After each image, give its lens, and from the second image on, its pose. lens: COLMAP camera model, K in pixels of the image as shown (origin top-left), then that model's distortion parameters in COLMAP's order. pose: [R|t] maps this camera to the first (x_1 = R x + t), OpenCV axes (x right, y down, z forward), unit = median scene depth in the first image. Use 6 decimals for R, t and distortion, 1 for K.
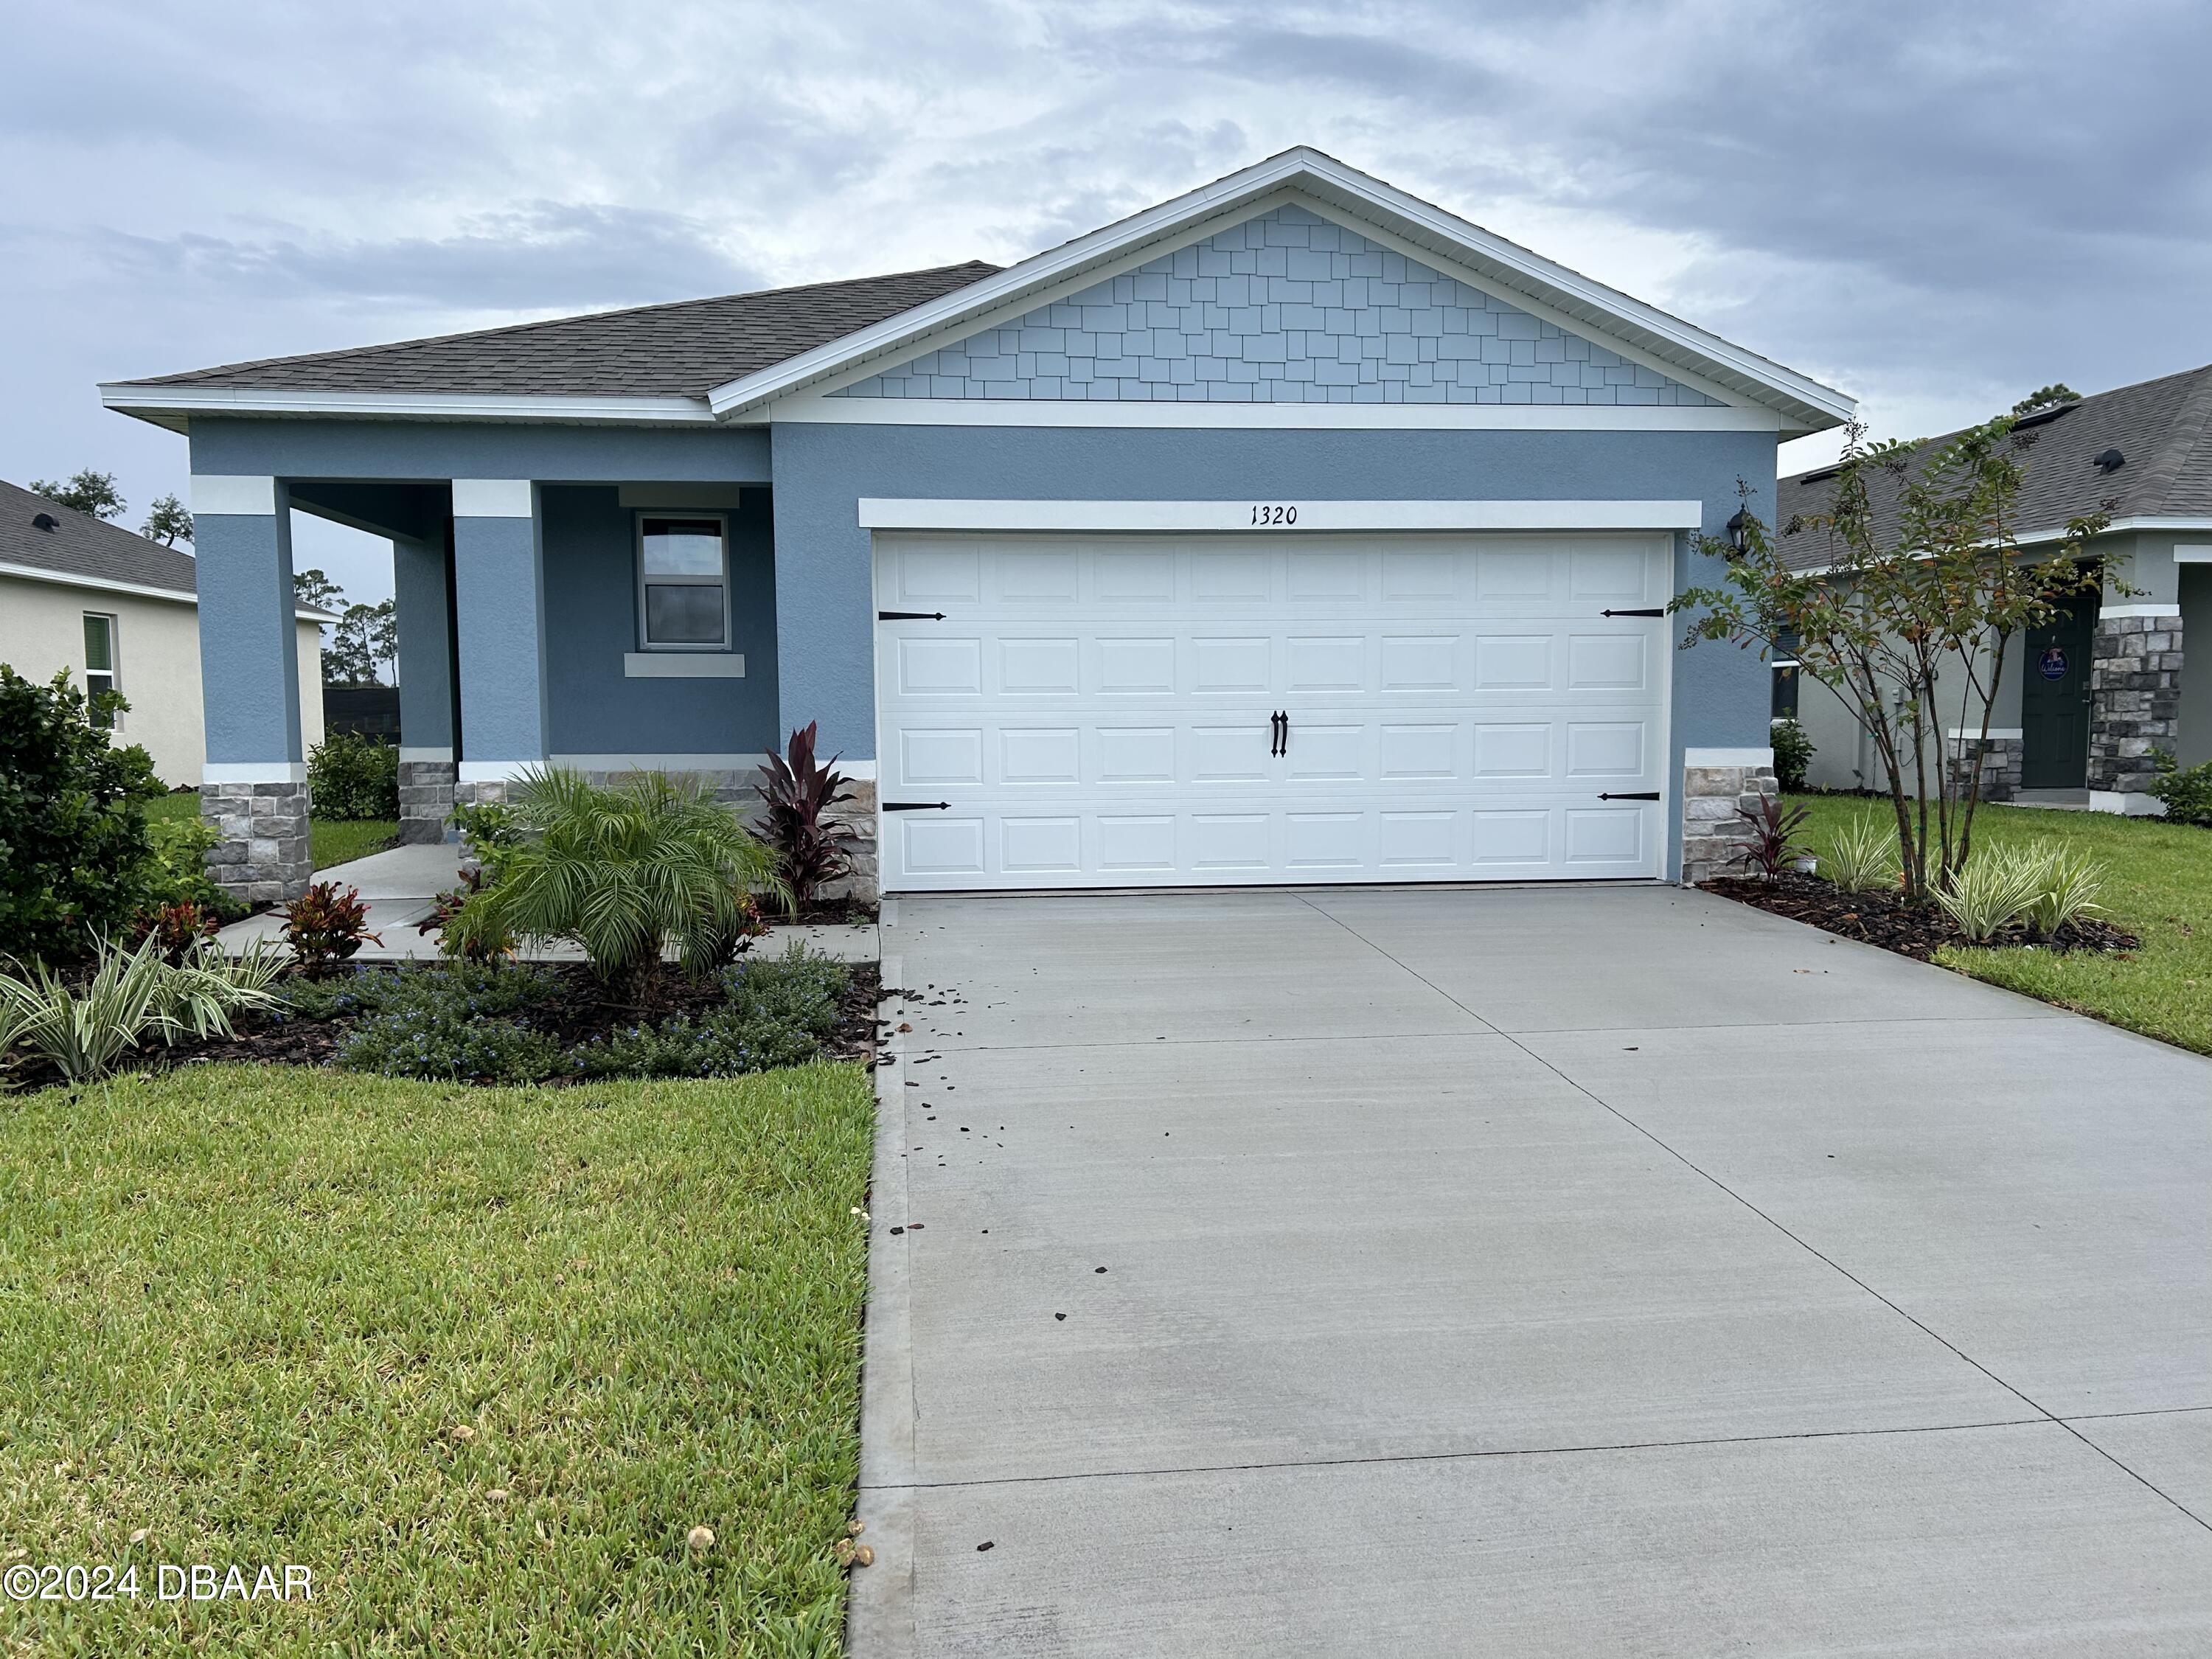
lens RADIAL K [[1667.4, 0, 1106.7], [0, 1667.4, 862.8], [0, 0, 1]] dist [0.127906, -0.253320]
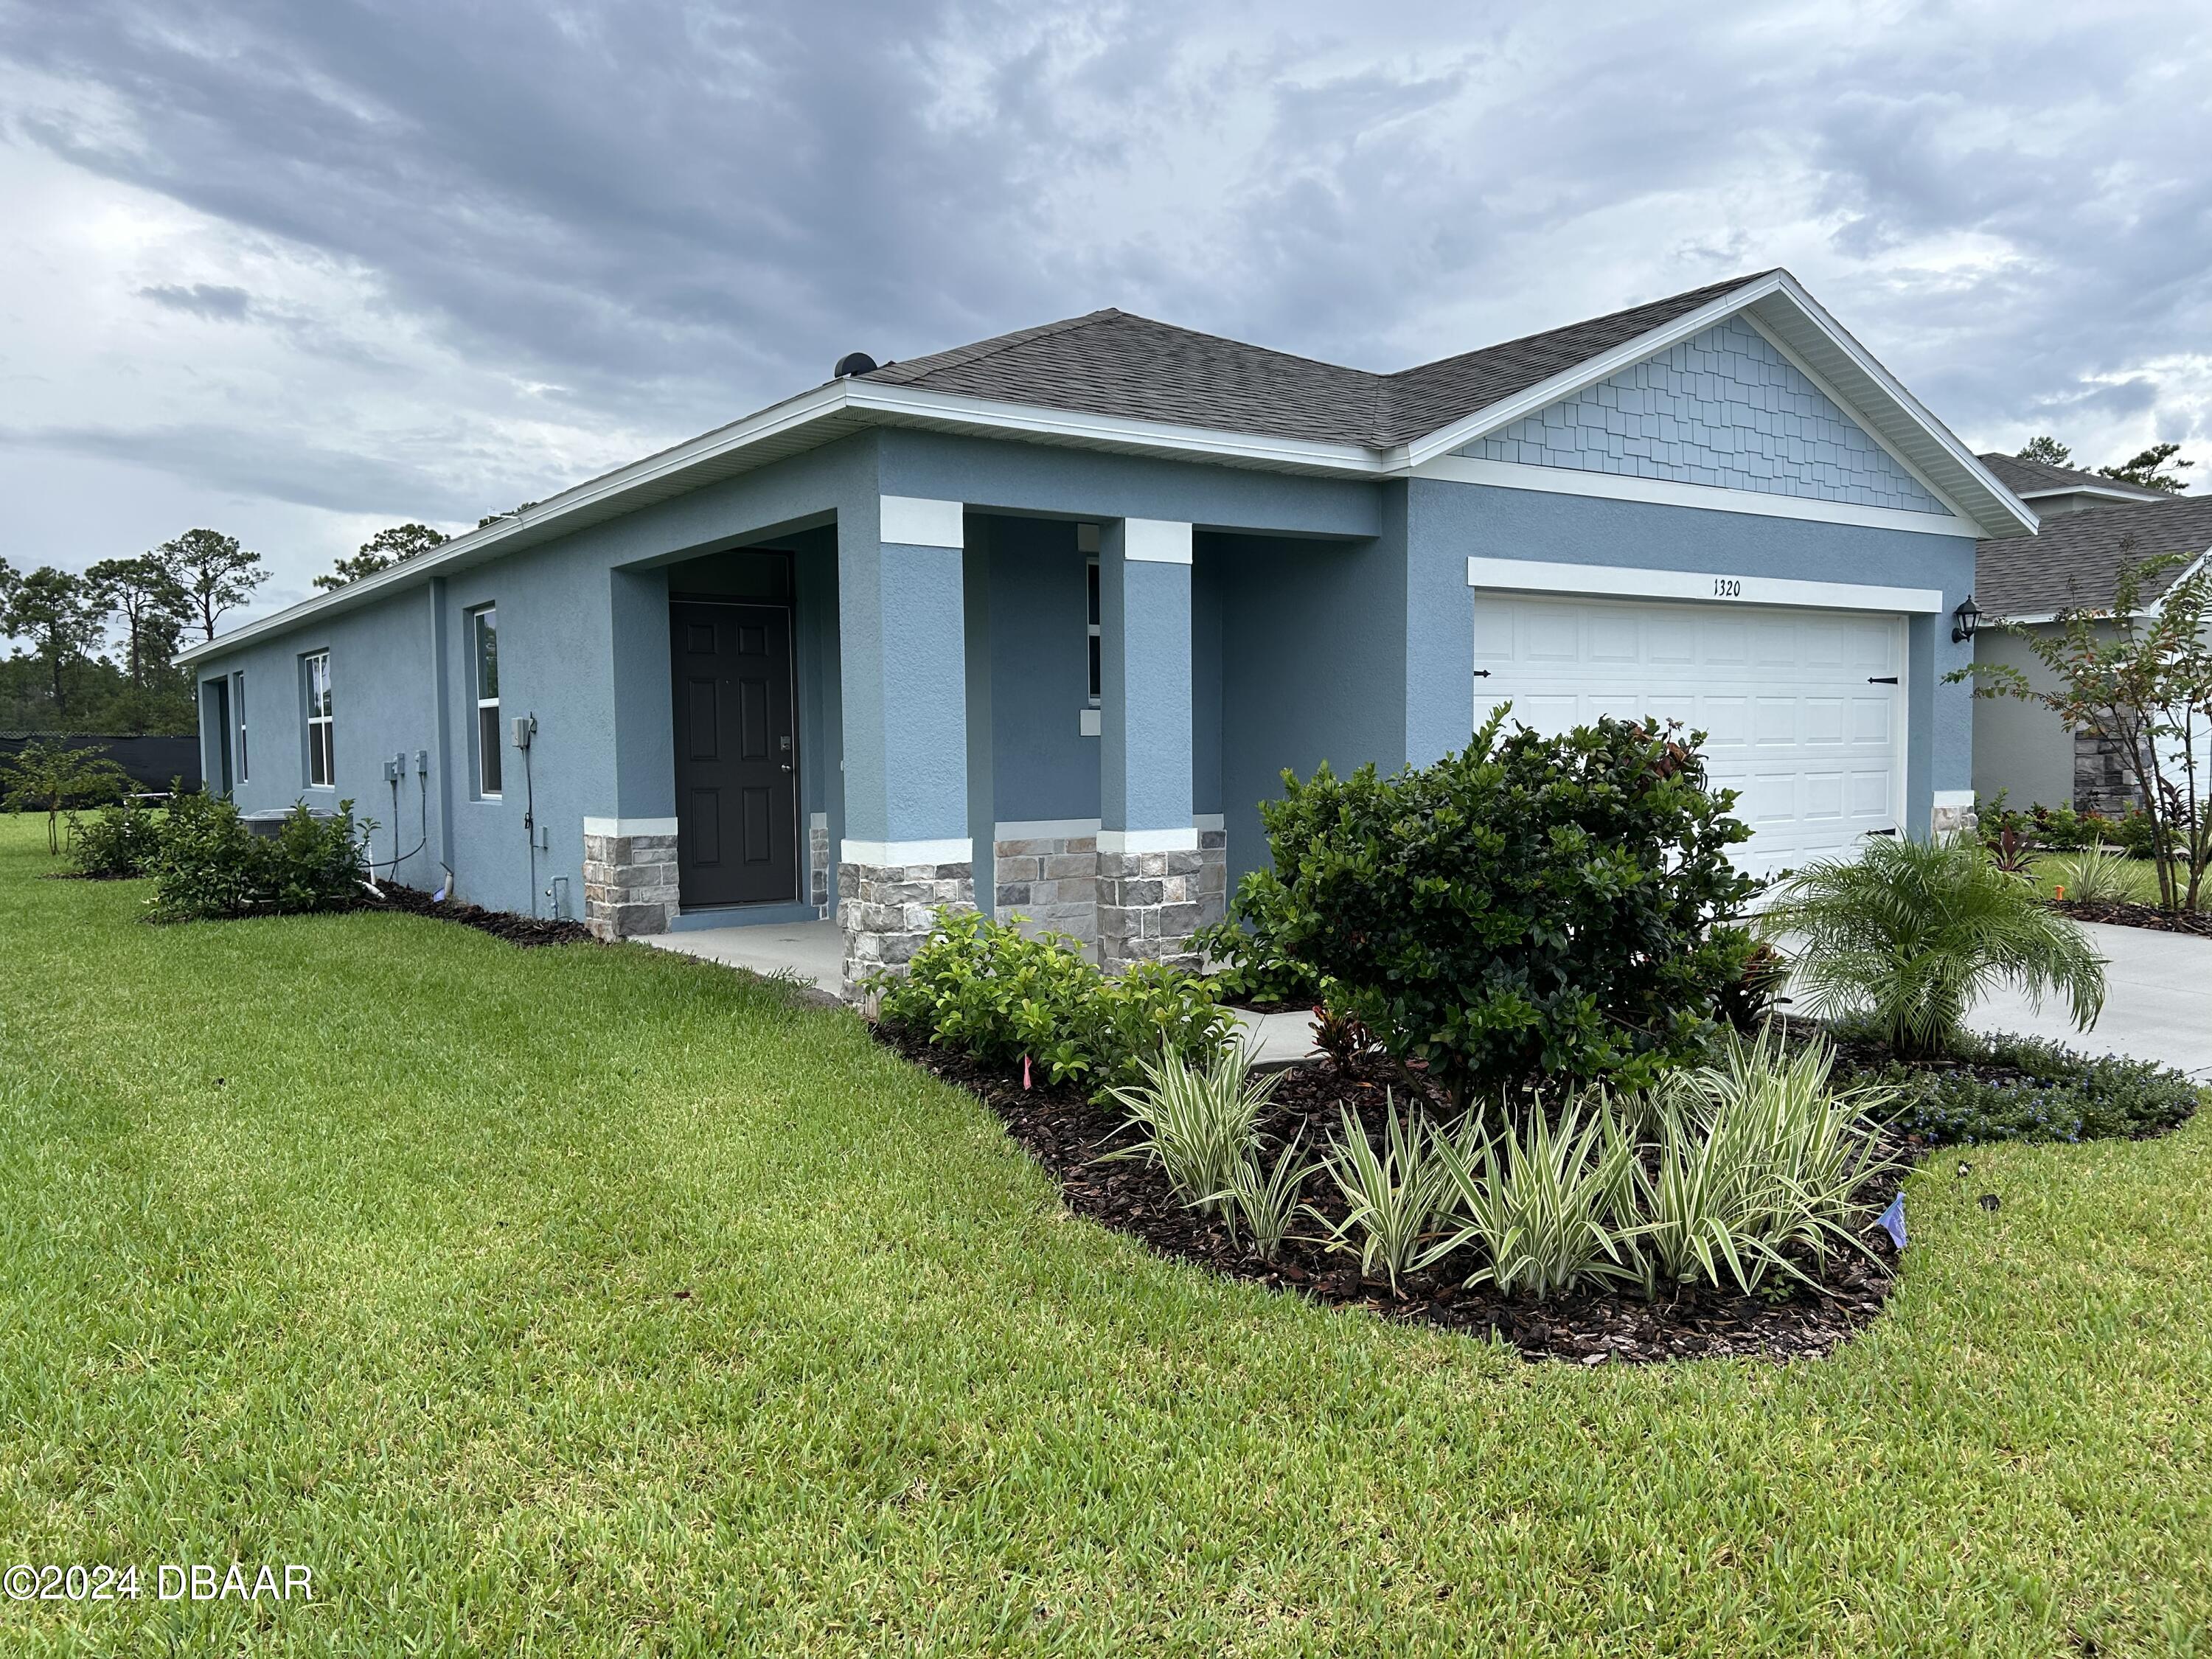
lens RADIAL K [[1695.3, 0, 1110.7], [0, 1695.3, 884.7], [0, 0, 1]] dist [0.084531, -0.108293]
pose [[0.873669, -0.043519, 0.484571, -0.762229], [0.052448, 0.998612, -0.004877, -0.025428], [-0.483686, 0.029676, 0.874738, 0.197853]]
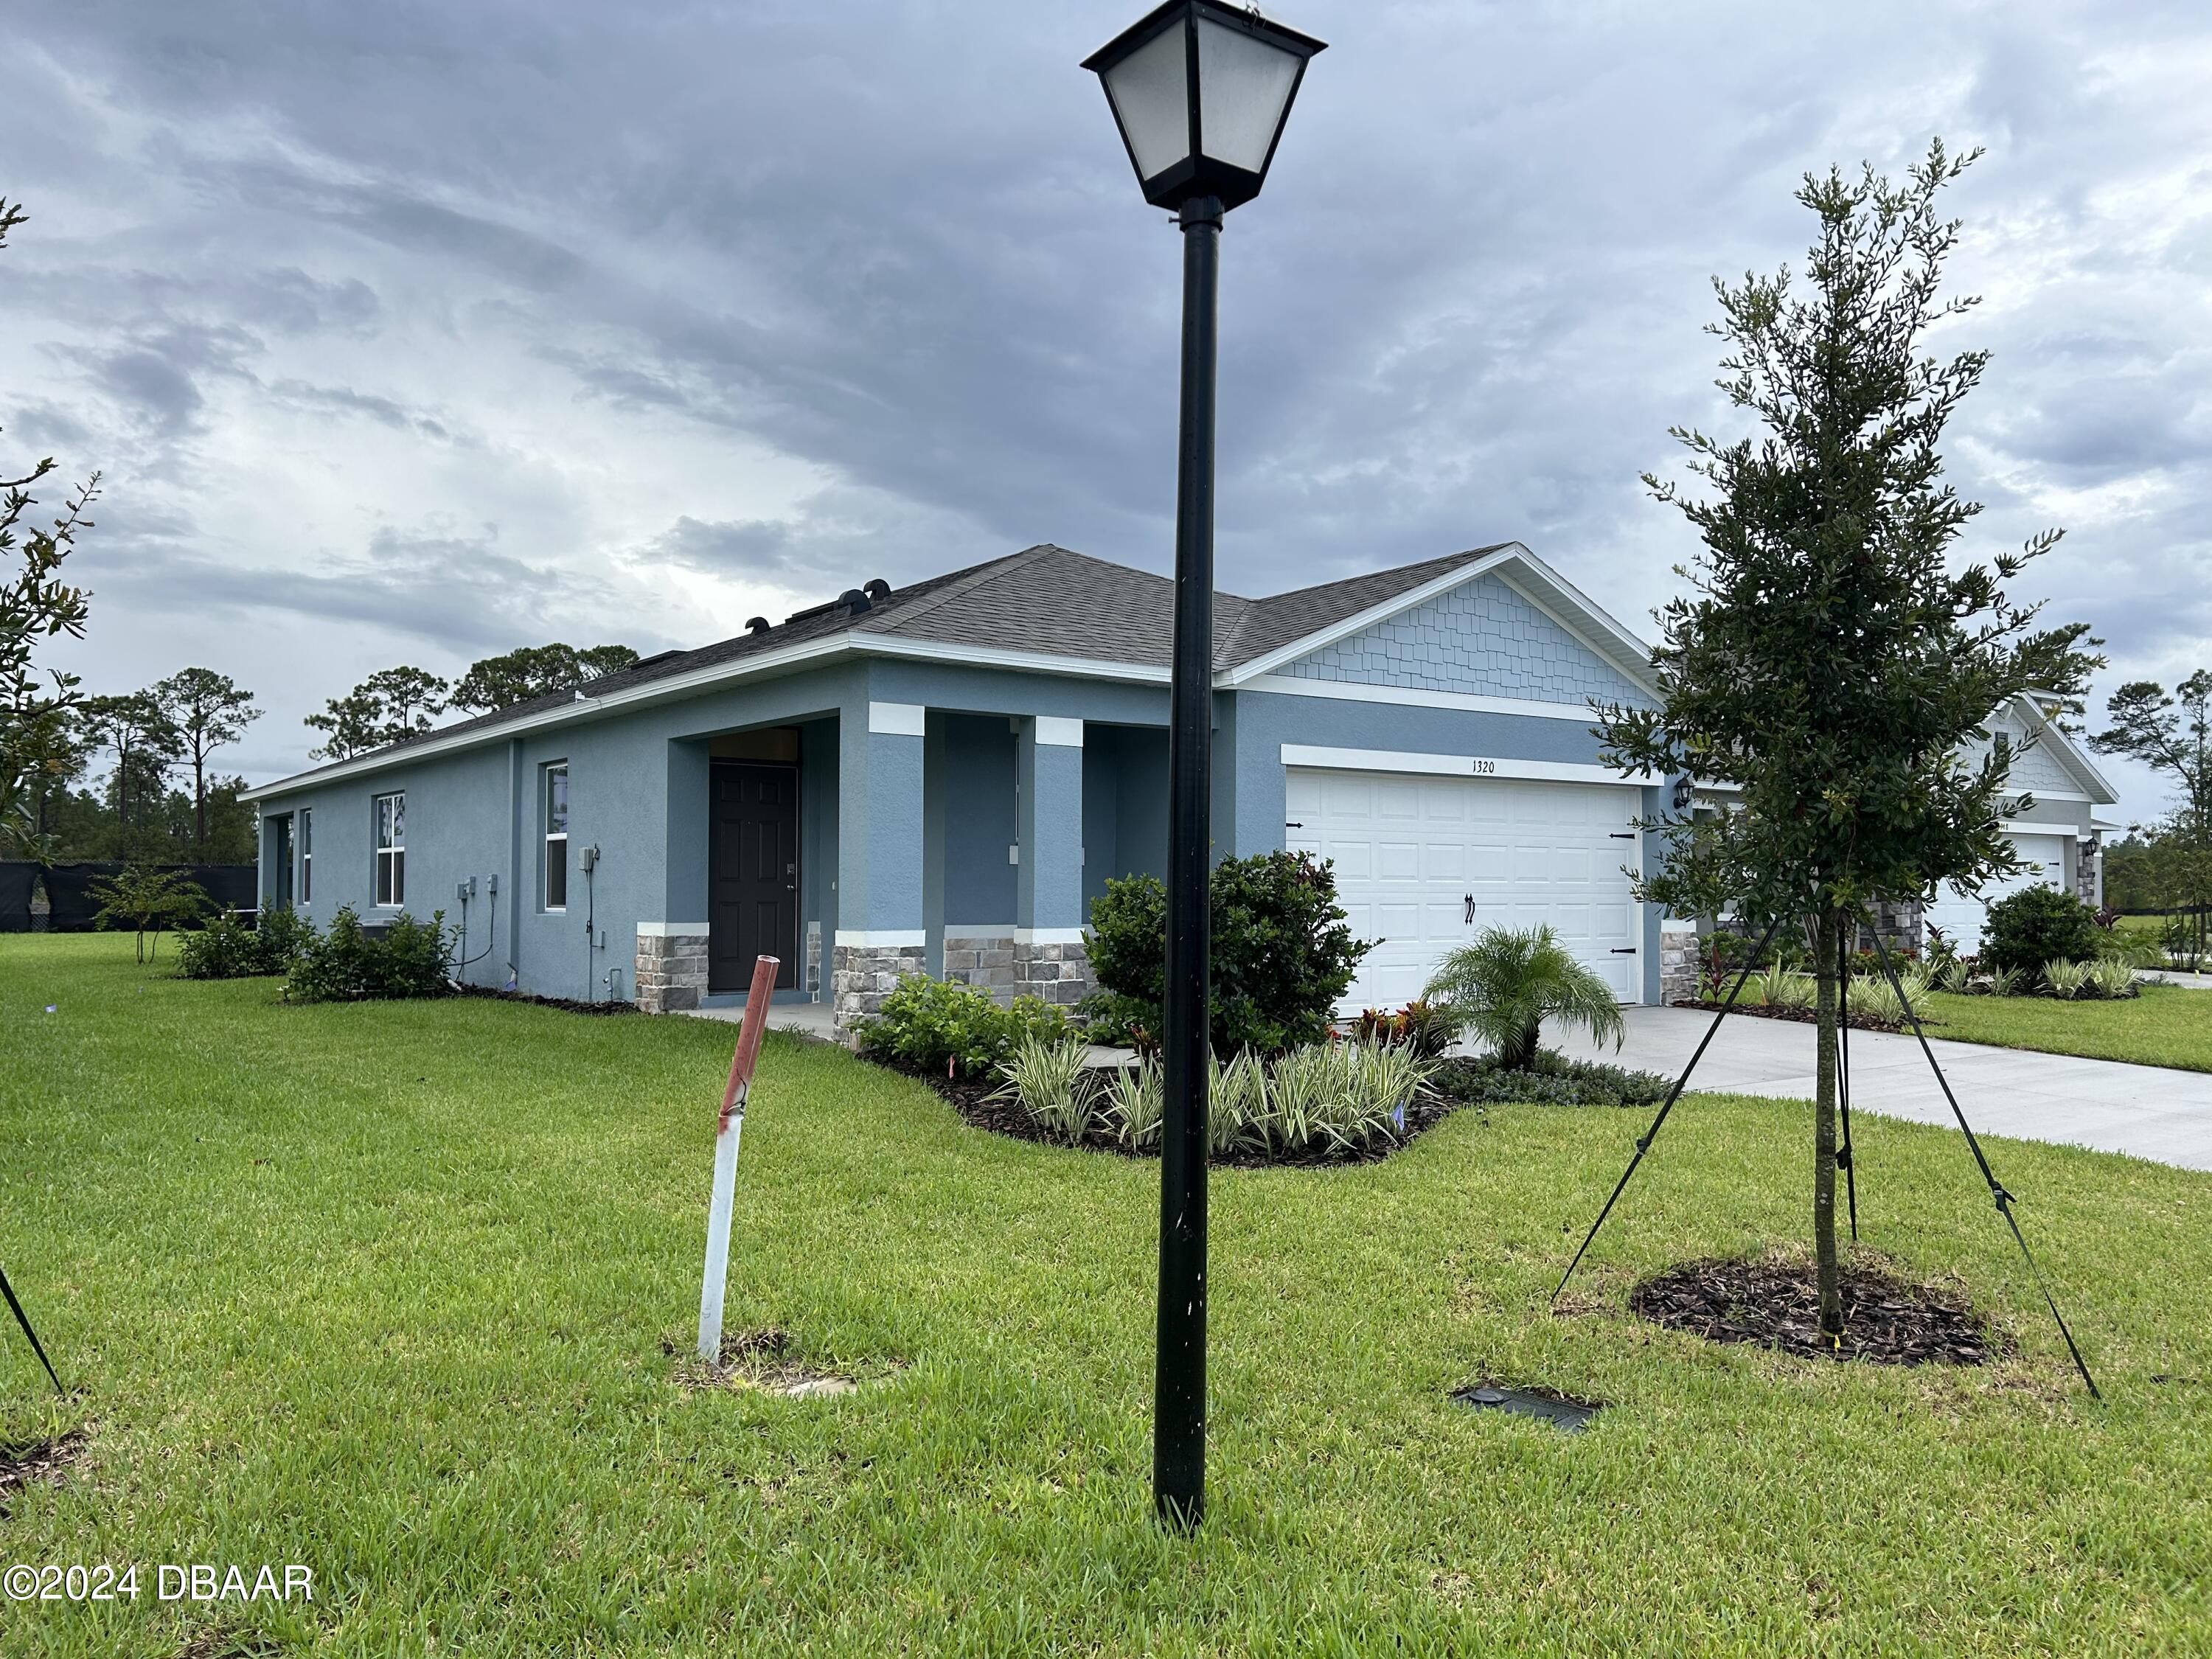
lens RADIAL K [[1695.3, 0, 1110.7], [0, 1695.3, 884.7], [0, 0, 1]] dist [0.084531, -0.108293]
pose [[0.866857, 0.011223, 0.498431, -0.903393], [0.038776, 0.995201, -0.089846, 0.023854], [-0.497047, 0.097210, 0.862261, -0.146467]]
